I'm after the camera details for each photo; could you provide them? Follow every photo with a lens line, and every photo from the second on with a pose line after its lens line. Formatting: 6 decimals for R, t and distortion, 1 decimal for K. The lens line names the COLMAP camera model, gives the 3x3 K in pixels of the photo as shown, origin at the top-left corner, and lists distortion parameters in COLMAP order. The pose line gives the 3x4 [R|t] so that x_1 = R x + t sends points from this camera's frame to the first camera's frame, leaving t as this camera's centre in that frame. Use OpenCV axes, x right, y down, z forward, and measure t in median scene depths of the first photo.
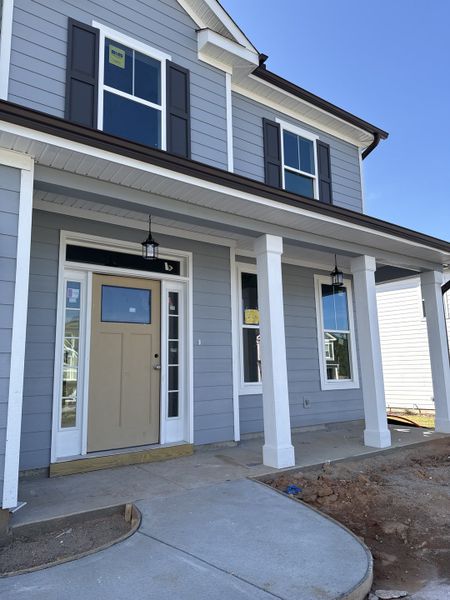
lens RADIAL K [[414.3, 0, 223.1], [0, 414.3, 303.4], [0, 0, 1]] dist [0.026892, -0.024746]
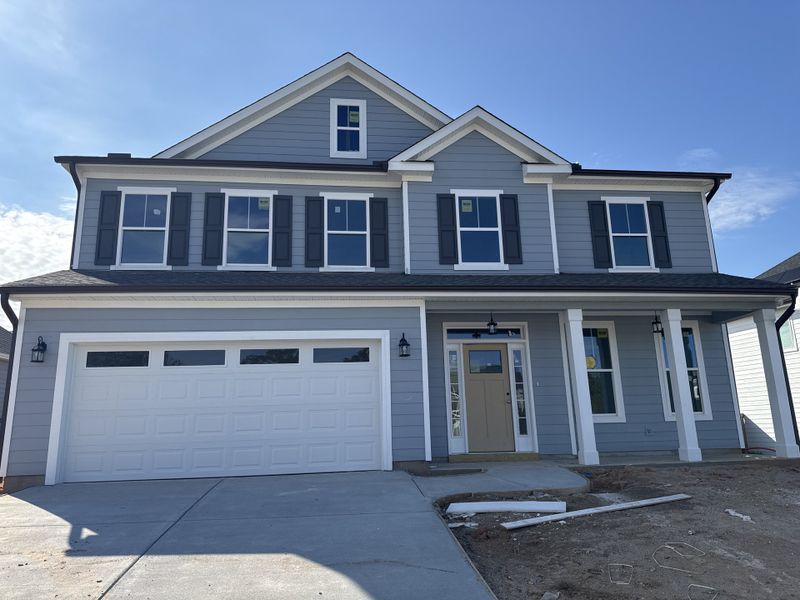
lens RADIAL K [[552.4, 0, 397.5], [0, 552.4, 300.3], [0, 0, 1]] dist [0.026892, -0.024746]
pose [[0.866028, -0.117638, -0.485960, 0.500690], [0.082375, 0.992216, -0.093389, -0.056293], [0.493164, 0.040847, 0.868977, -0.953592]]
